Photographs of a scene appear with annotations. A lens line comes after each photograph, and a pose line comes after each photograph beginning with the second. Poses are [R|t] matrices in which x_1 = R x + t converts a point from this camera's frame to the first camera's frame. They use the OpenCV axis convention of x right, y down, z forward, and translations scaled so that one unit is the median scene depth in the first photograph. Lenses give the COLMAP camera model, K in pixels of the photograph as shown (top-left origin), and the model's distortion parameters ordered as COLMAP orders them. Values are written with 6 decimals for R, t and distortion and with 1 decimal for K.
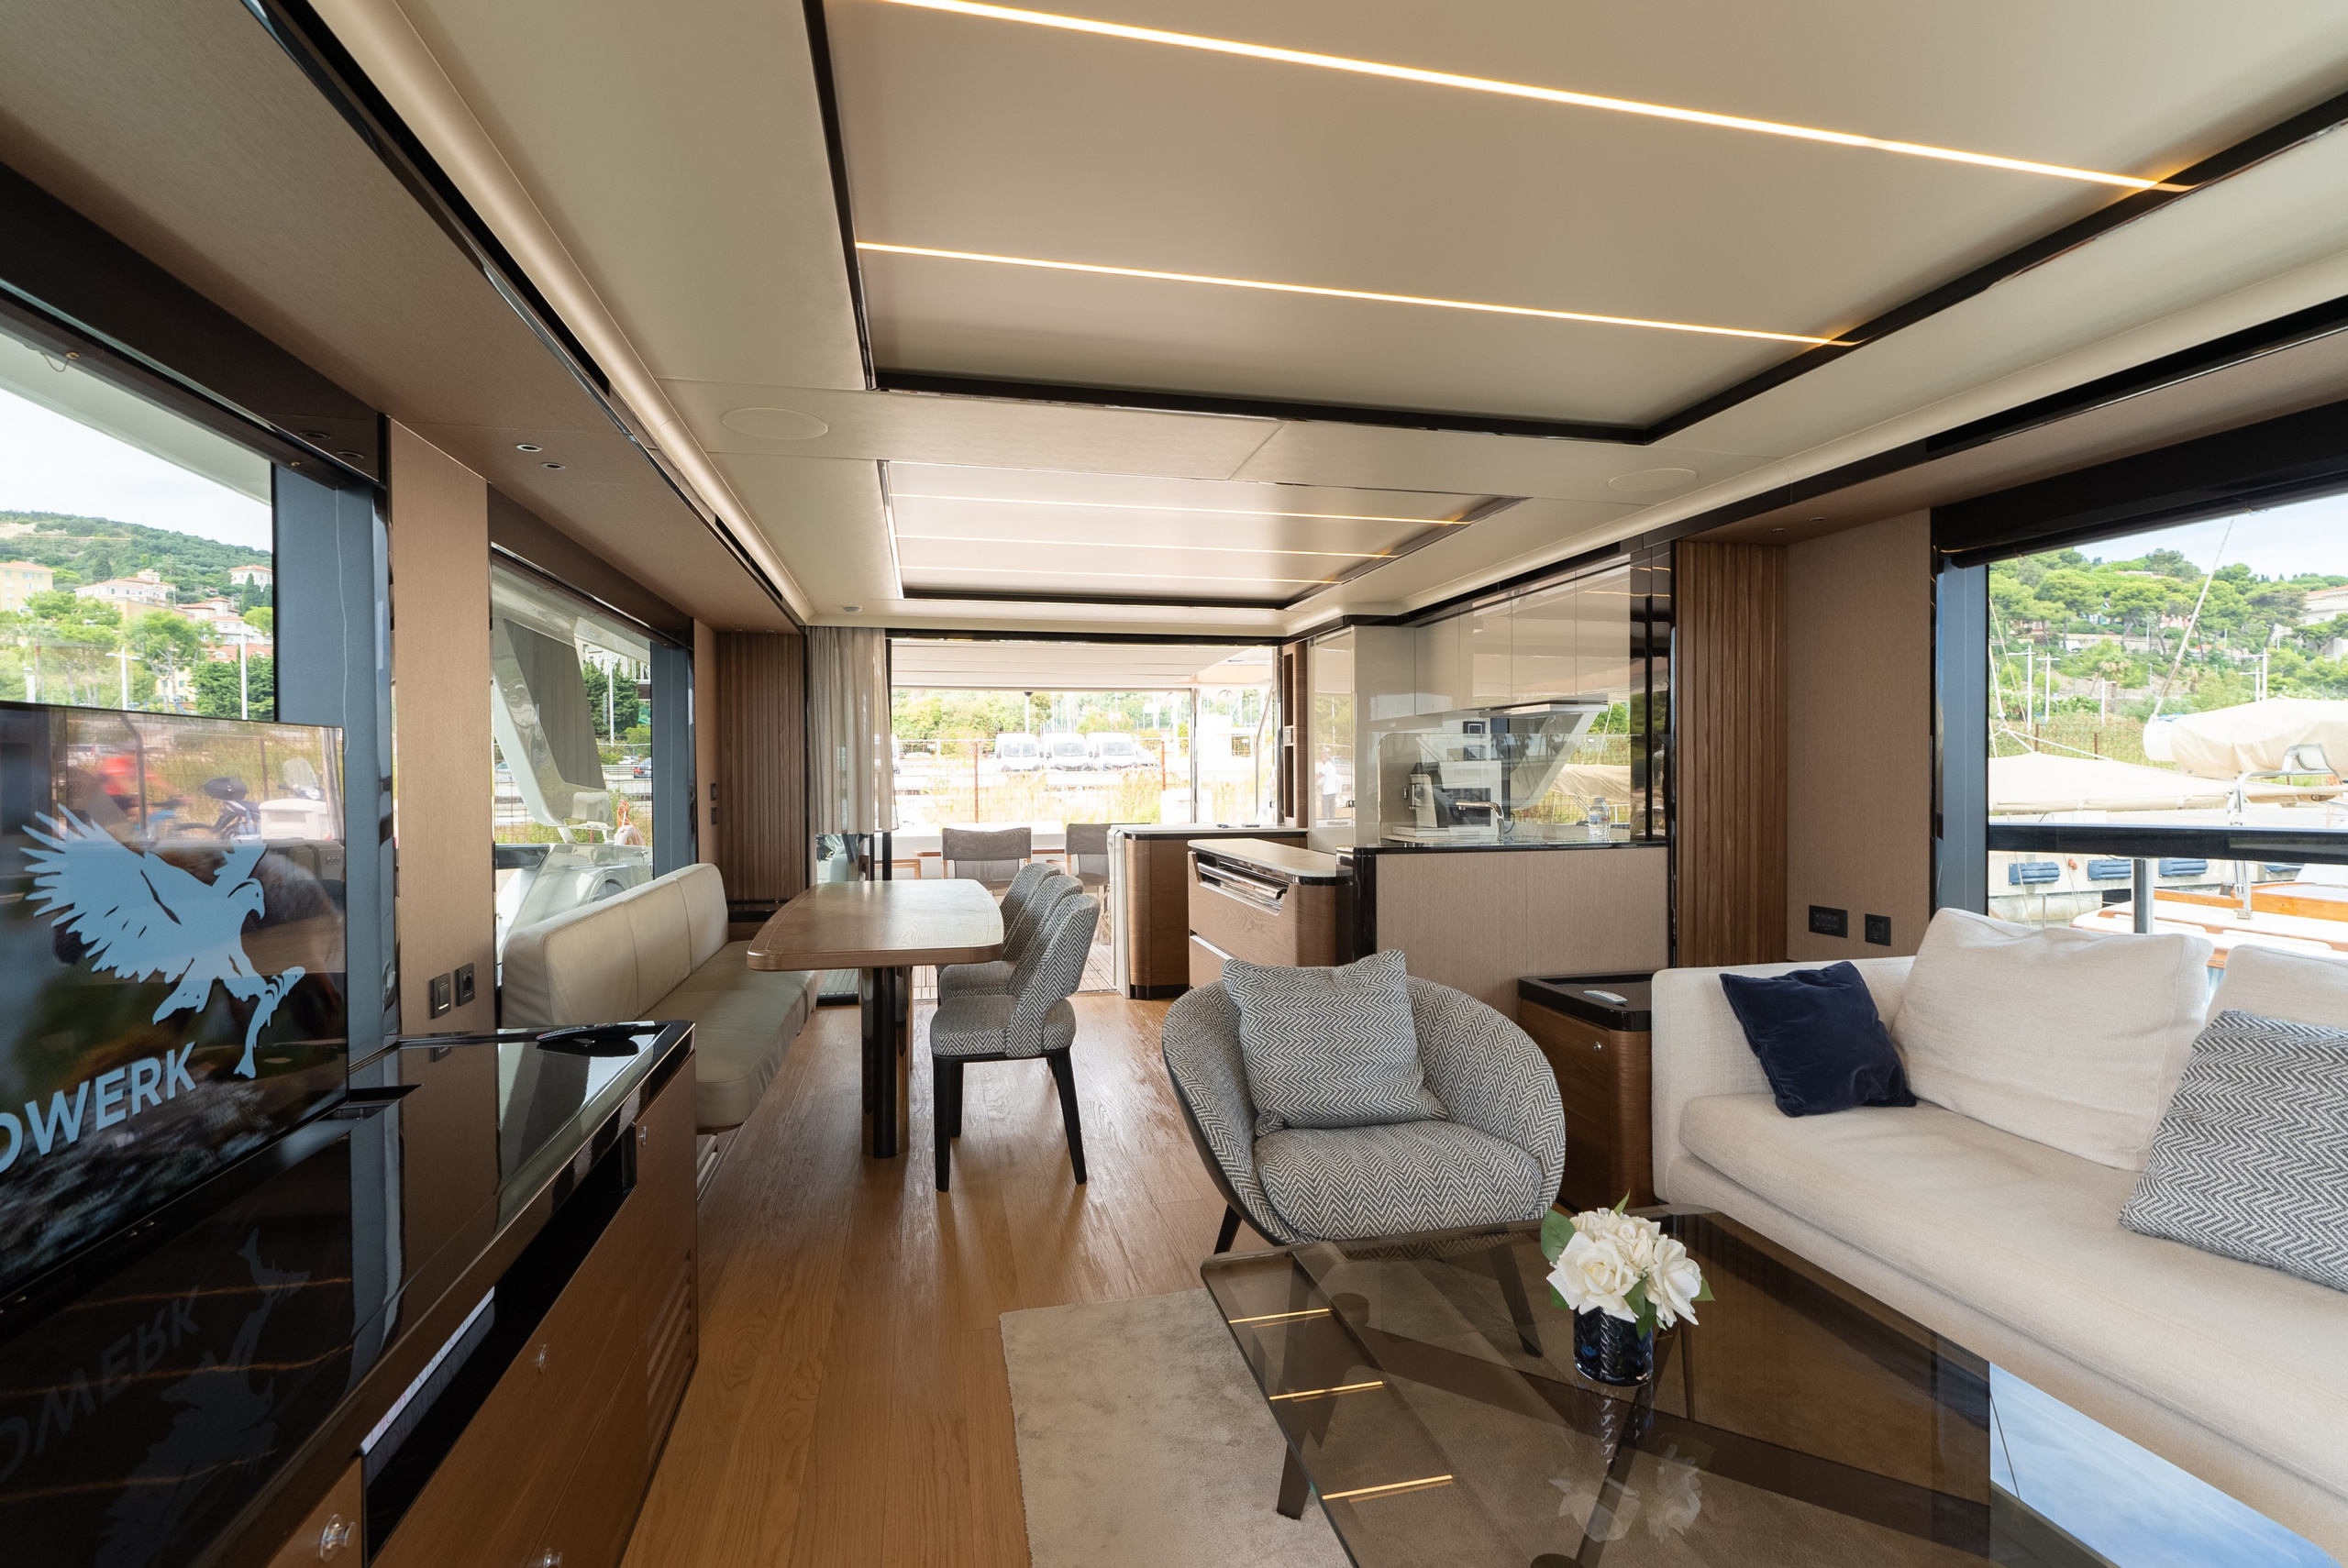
lens RADIAL K [[1086.9, 0, 1182.0], [0, 1086.9, 787.6], [0, 0, 1]] dist [0.000252, 0.000292]
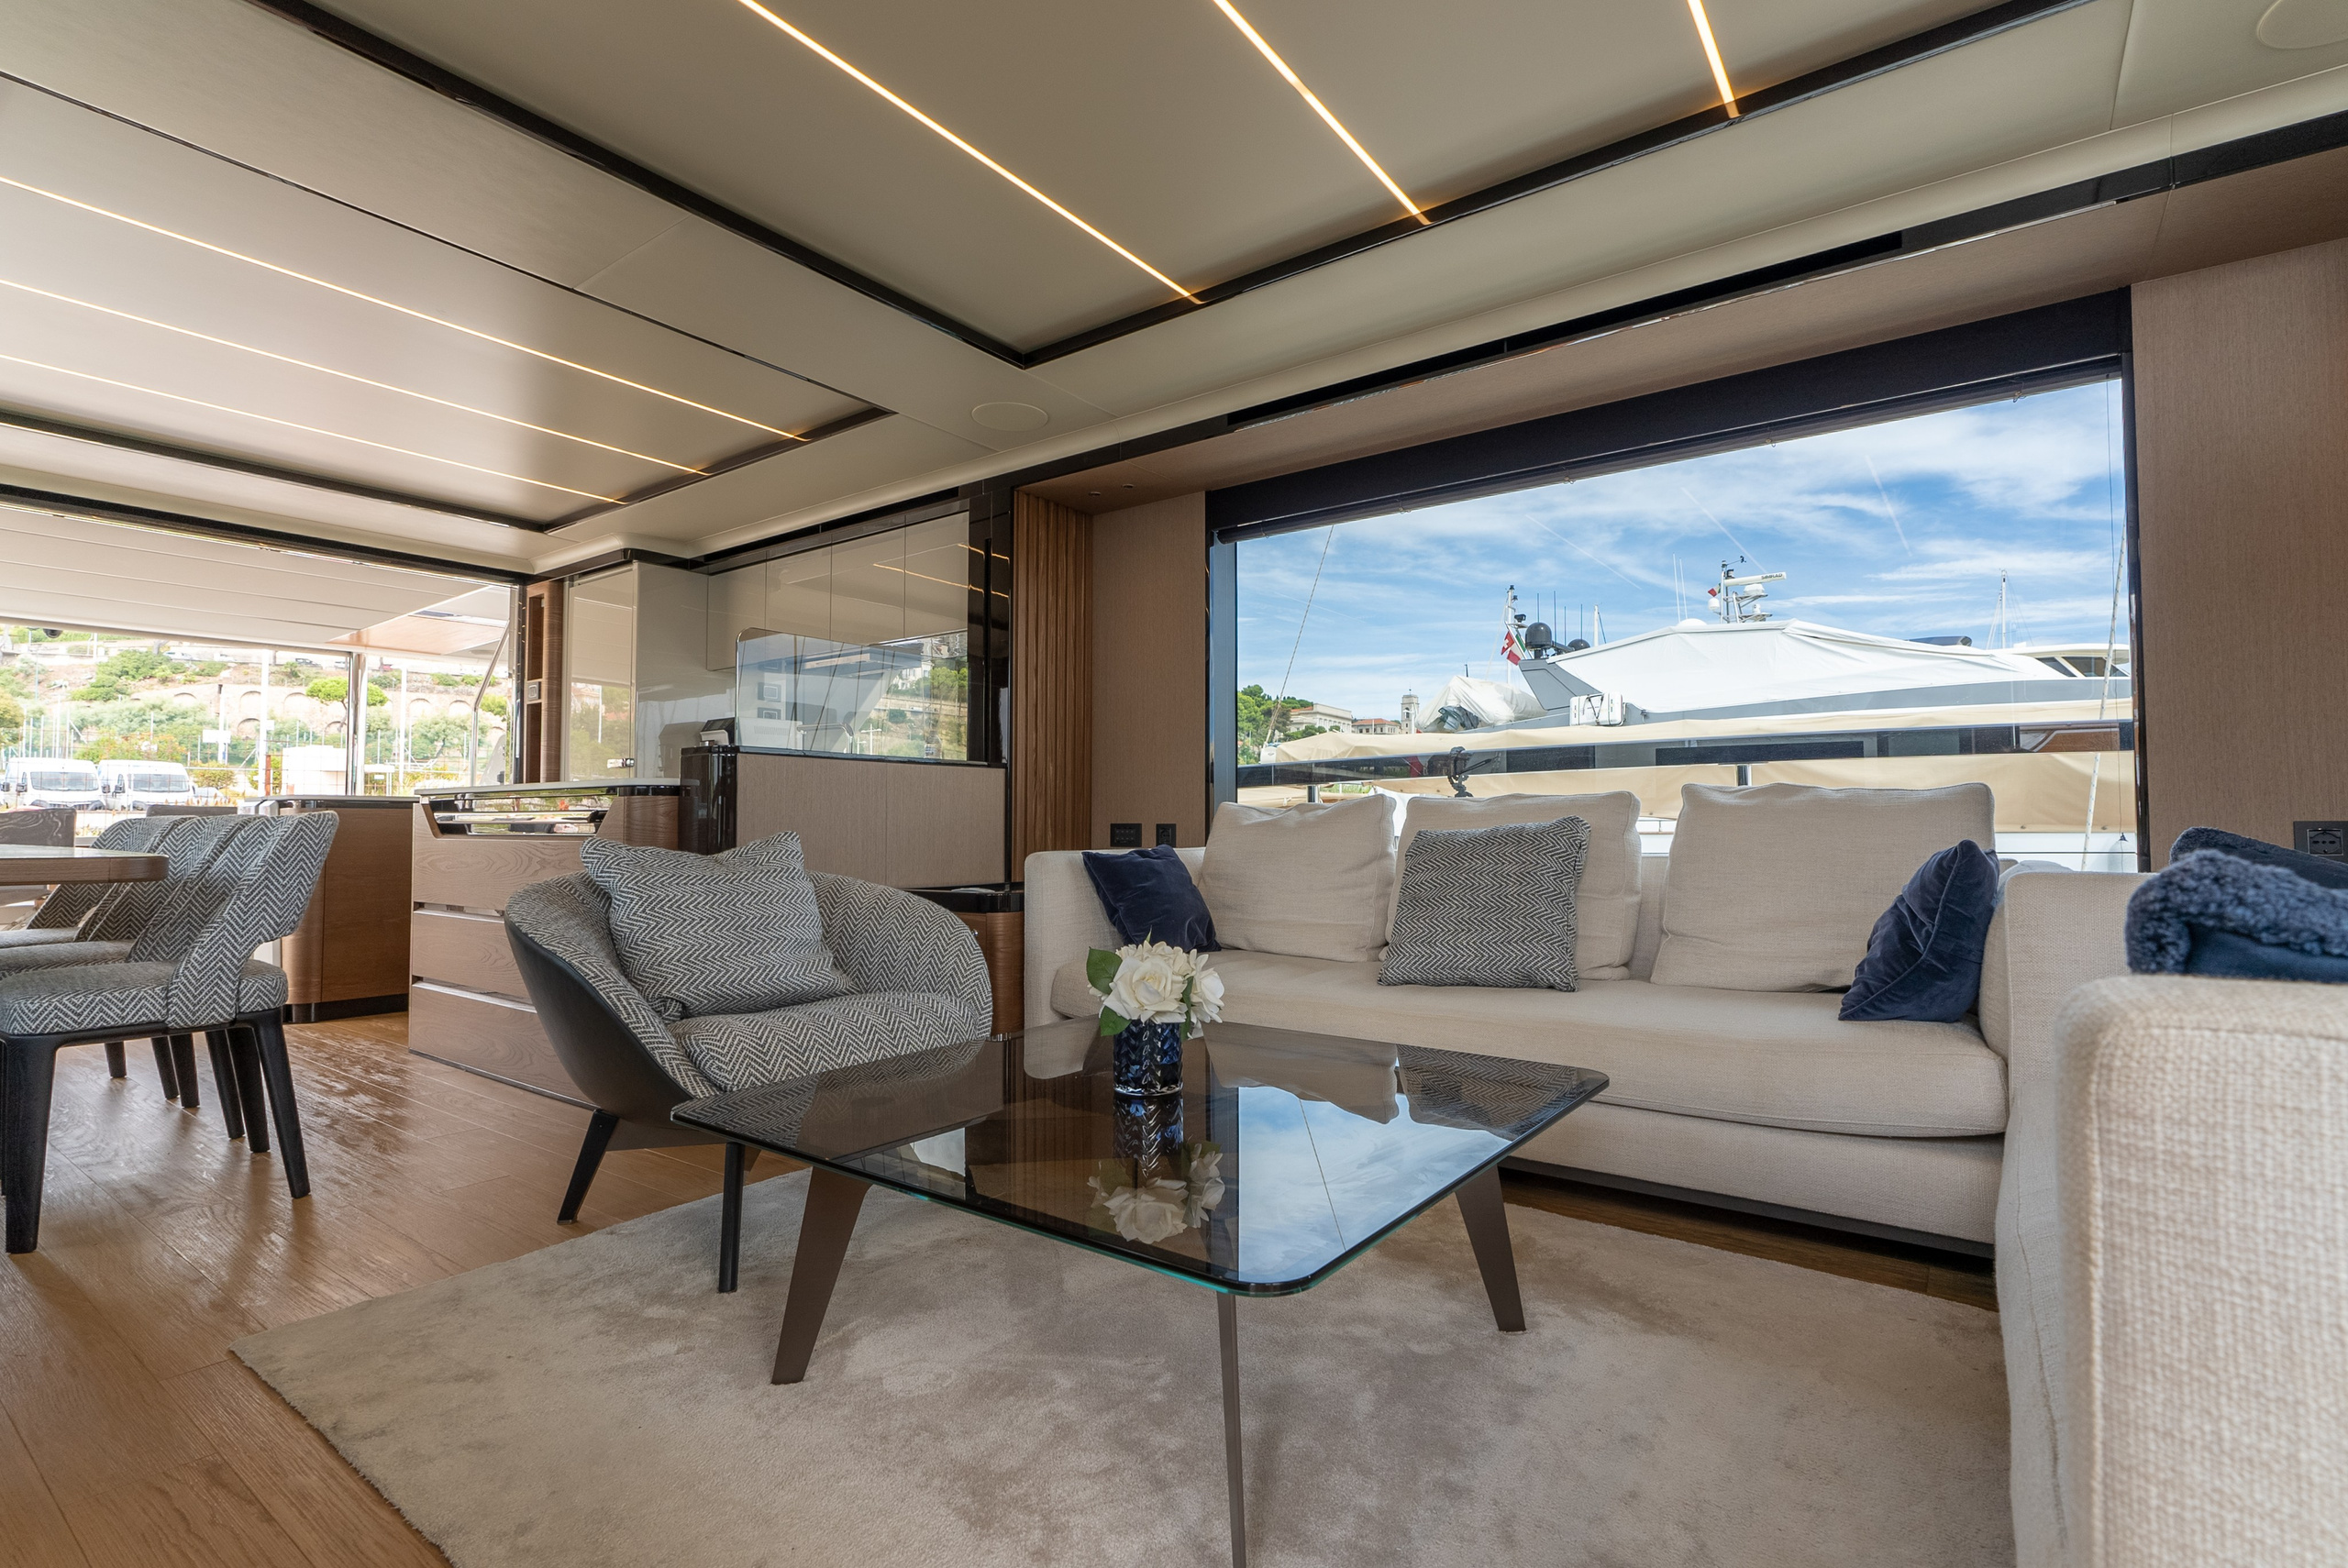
lens RADIAL K [[1079.7, 0, 1192.6], [0, 1079.7, 789.4], [0, 0, 1]] dist [0.000578, 0.000053]
pose [[0.758822, 0.023532, 0.650873, -0.122867], [0.003055, 0.999207, -0.039688, 0.133425], [-0.651291, 0.032105, 0.758149, 0.077160]]
